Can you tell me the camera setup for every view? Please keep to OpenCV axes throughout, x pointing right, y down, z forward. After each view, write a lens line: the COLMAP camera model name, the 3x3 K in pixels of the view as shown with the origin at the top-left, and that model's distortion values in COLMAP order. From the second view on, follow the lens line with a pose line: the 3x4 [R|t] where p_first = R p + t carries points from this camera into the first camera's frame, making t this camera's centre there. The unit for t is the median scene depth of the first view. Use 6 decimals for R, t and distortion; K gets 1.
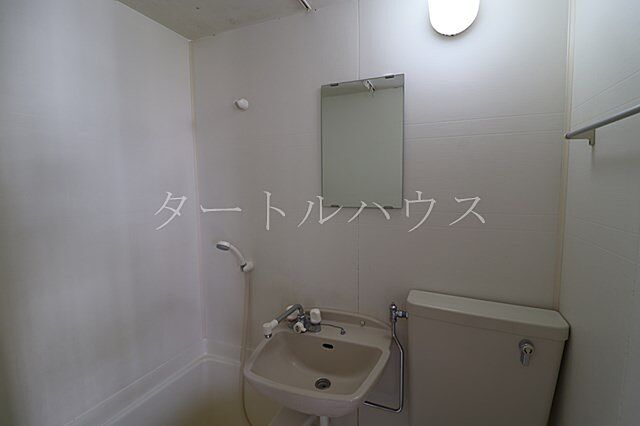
lens RADIAL K [[297.7, 0, 320.0], [0, 297.7, 213.0], [0, 0, 1]] dist [-0.001329, -0.000174]
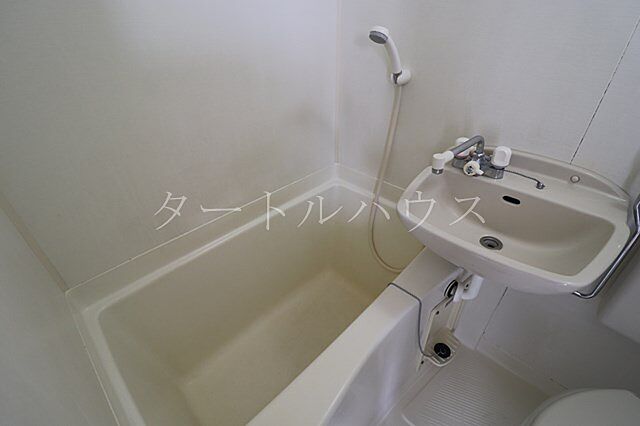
lens RADIAL K [[297.7, 0, 320.0], [0, 297.7, 213.0], [0, 0, 1]] dist [-0.001329, -0.000174]
pose [[0.931954, 0.216178, -0.291083, -0.177241], [-0.041885, 0.861632, 0.505802, 0.128721], [0.360150, -0.459192, 0.812056, 0.234990]]
